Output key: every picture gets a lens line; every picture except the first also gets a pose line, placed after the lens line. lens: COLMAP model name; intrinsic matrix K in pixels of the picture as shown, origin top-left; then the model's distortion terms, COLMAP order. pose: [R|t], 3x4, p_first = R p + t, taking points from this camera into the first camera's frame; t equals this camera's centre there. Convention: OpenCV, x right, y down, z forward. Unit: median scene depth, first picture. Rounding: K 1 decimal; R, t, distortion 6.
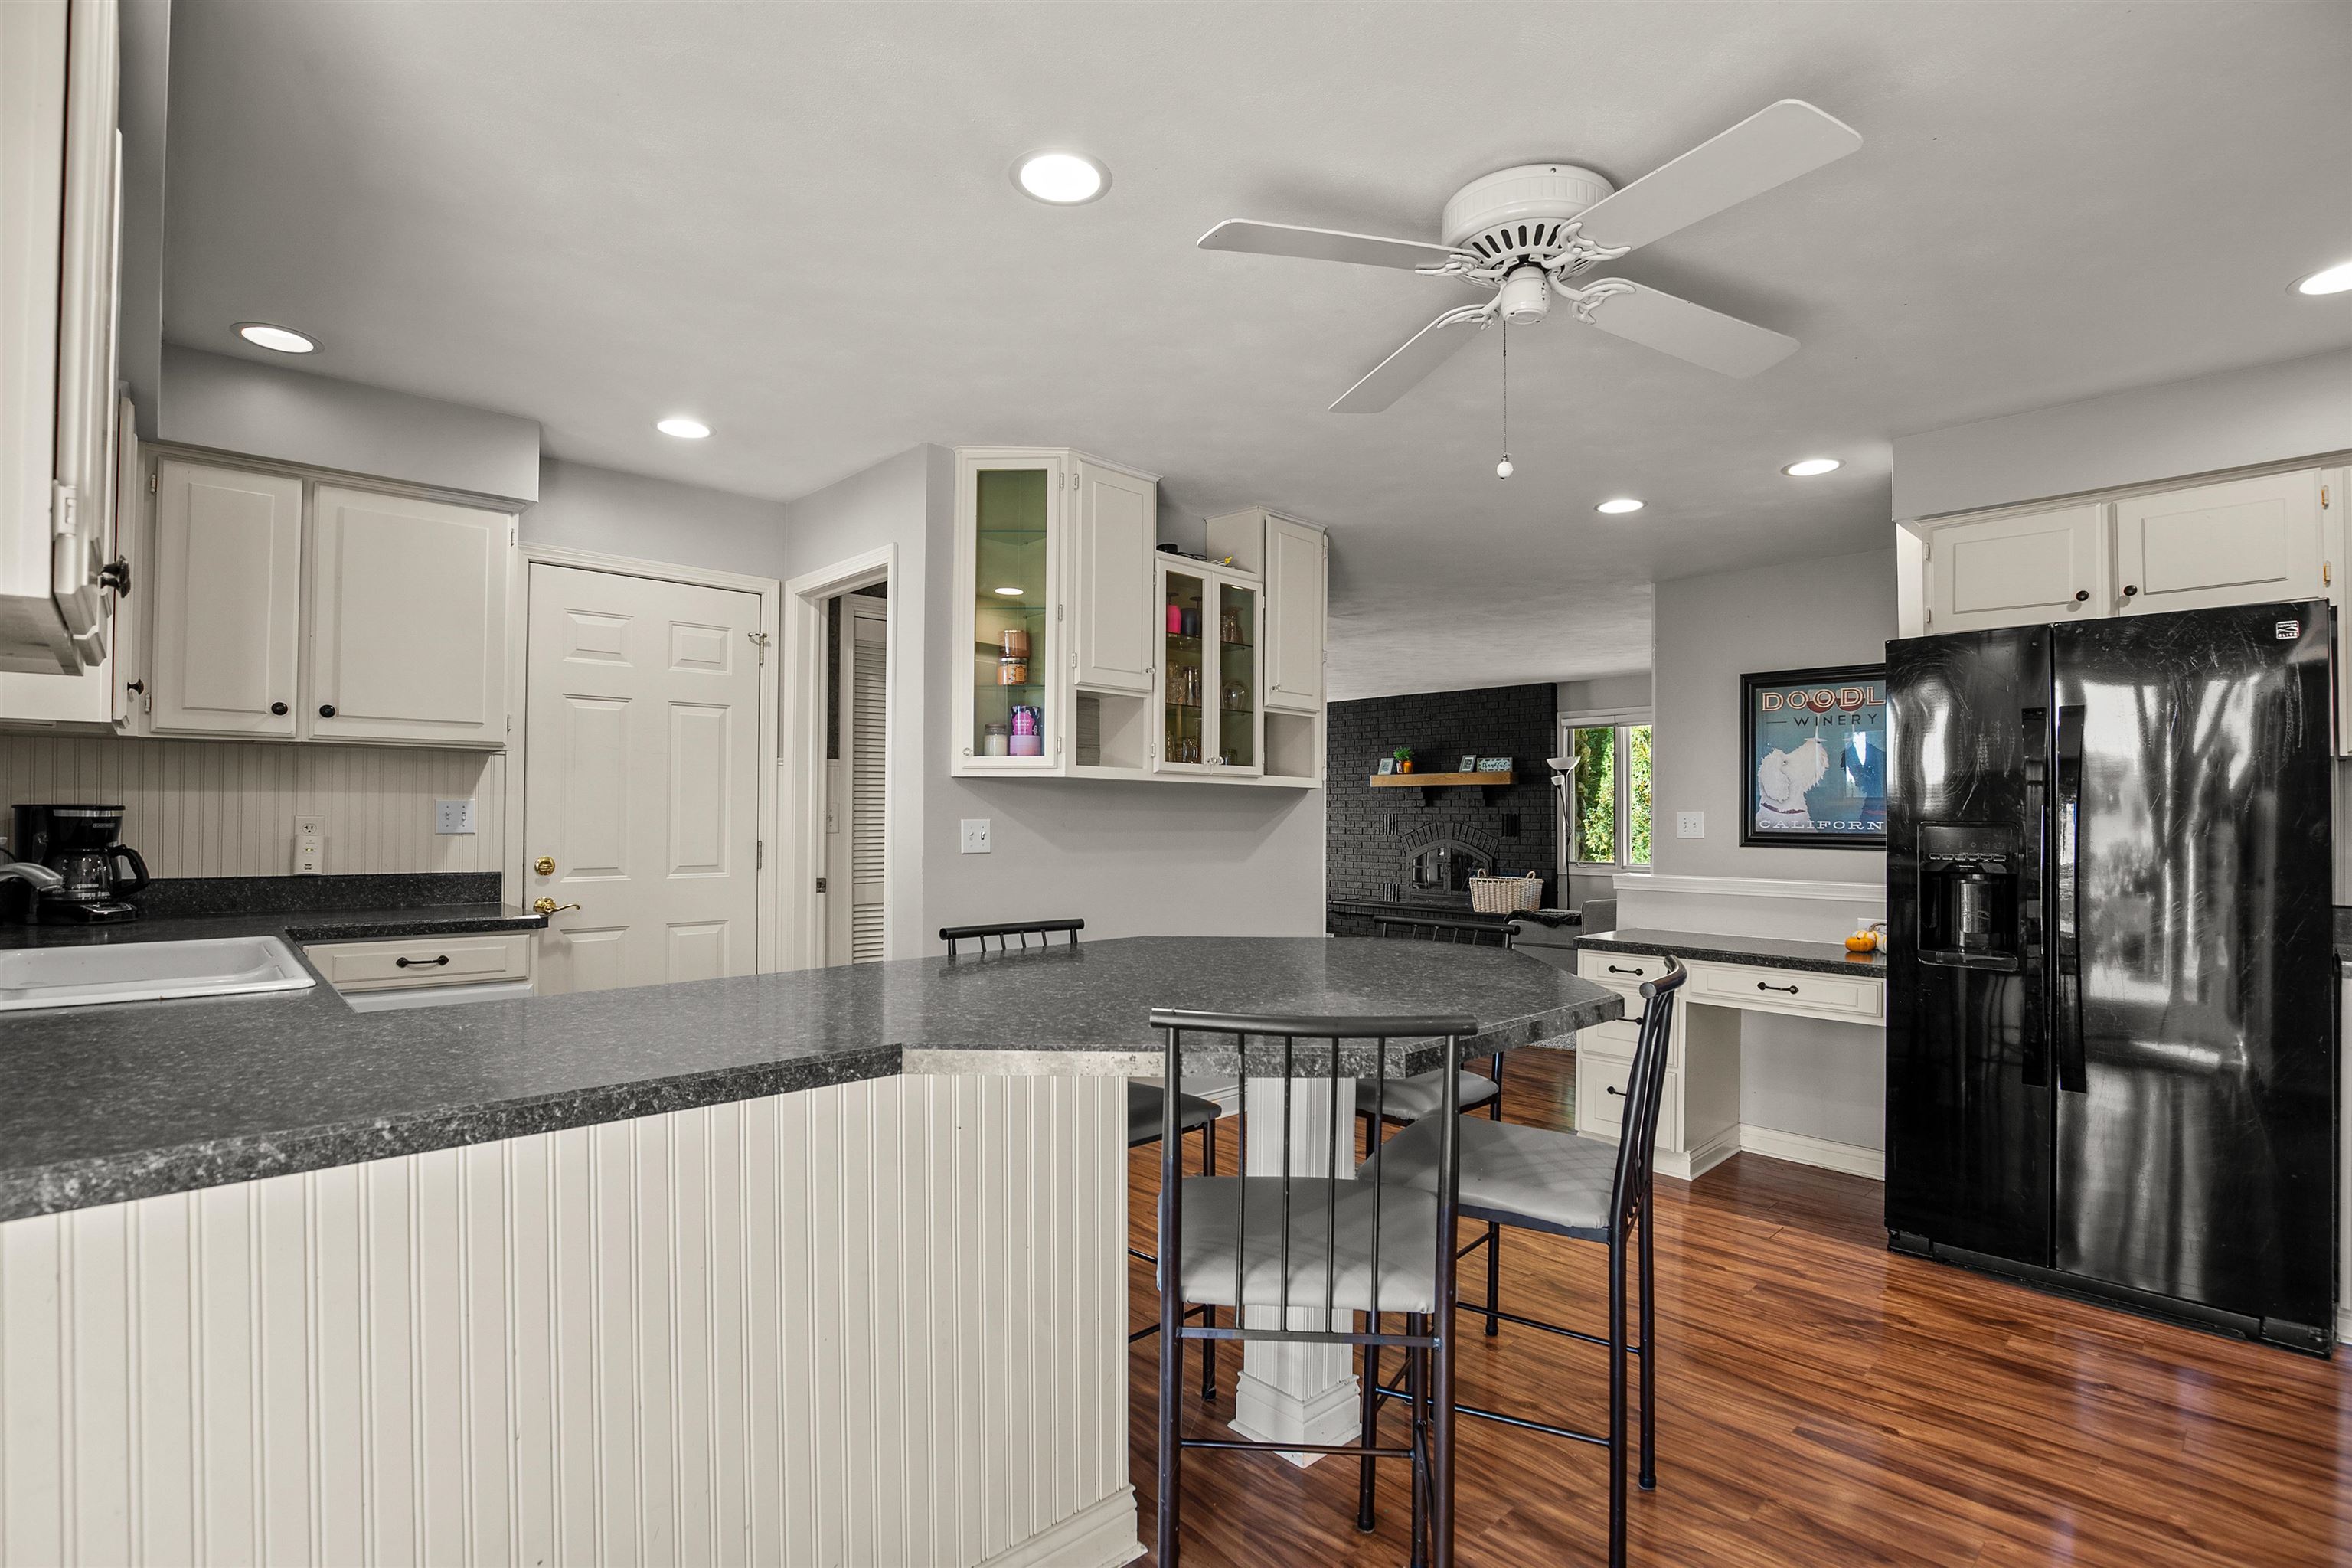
lens RADIAL K [[1107.0, 0, 1176.0], [0, 1107.0, 784.0], [0, 0, 1]] dist [-0.030592, -0.000139]
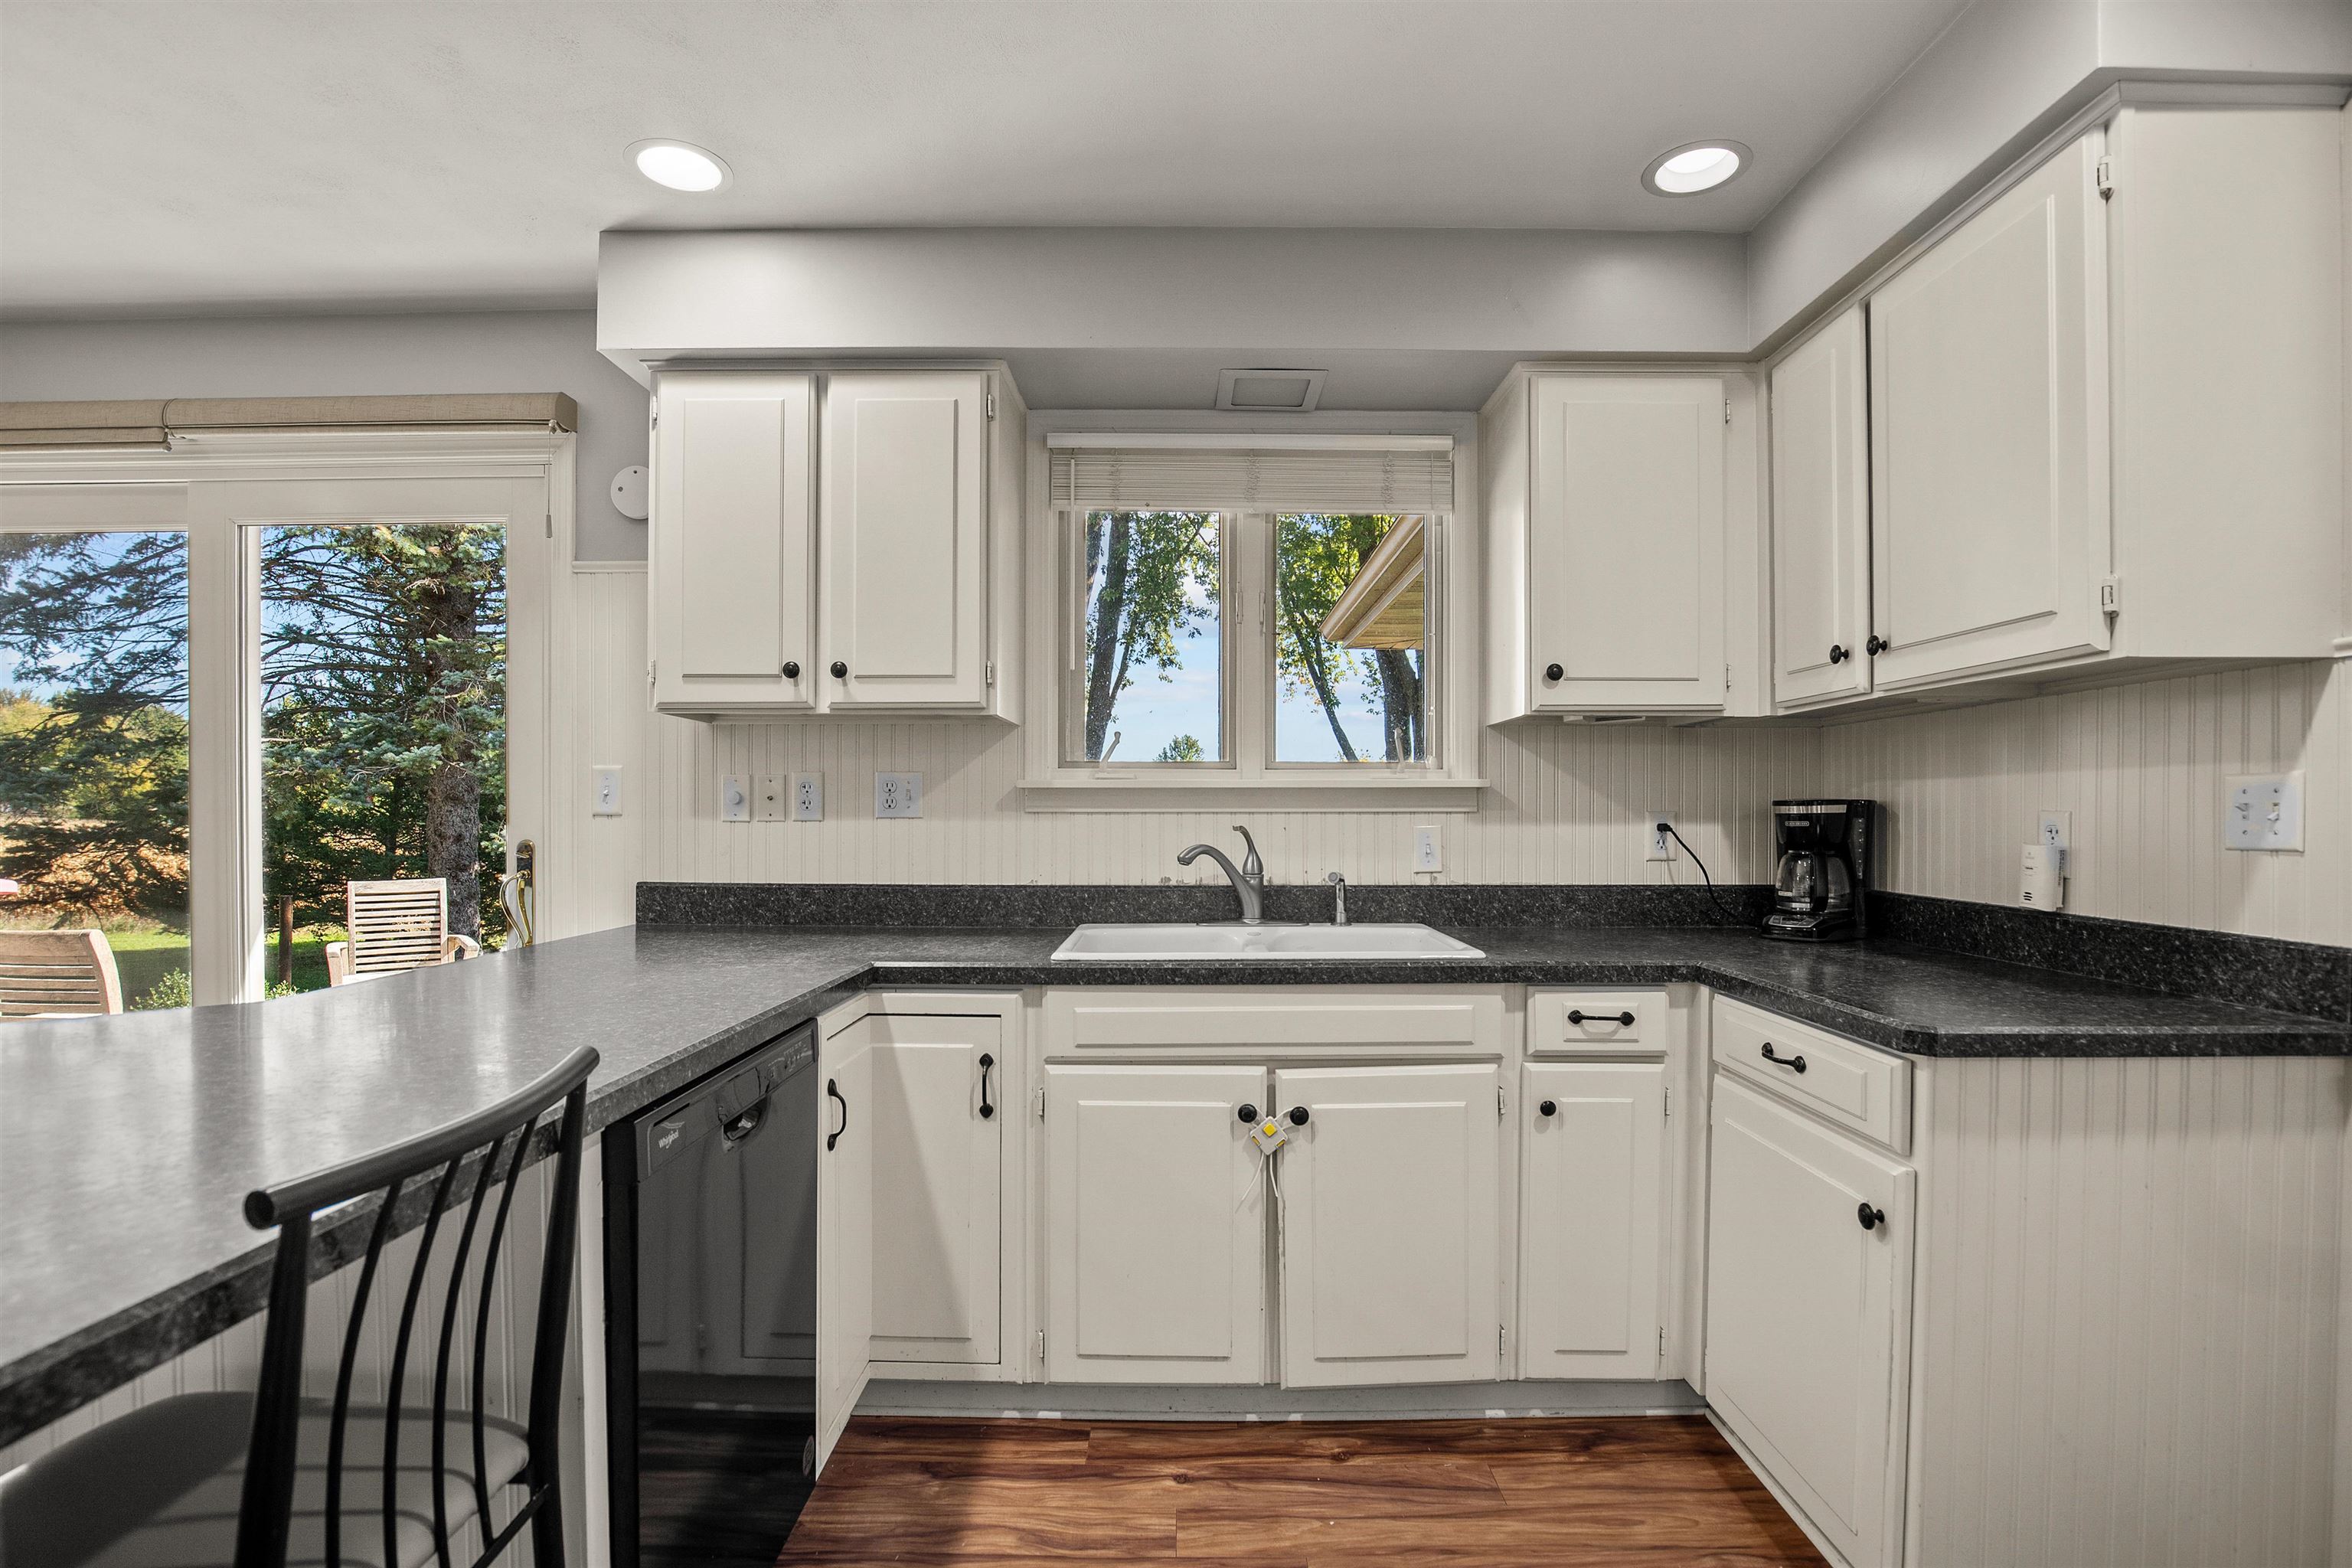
lens RADIAL K [[1097.5, 0, 1171.5], [0, 1097.5, 811.4], [0, 0, 1]] dist [-0.004901, -0.000374]
pose [[-0.688854, -0.006359, -0.724873, -0.029806], [0.015740, 0.999595, -0.023727, 0.032378], [0.724730, -0.027754, -0.688474, 0.958956]]
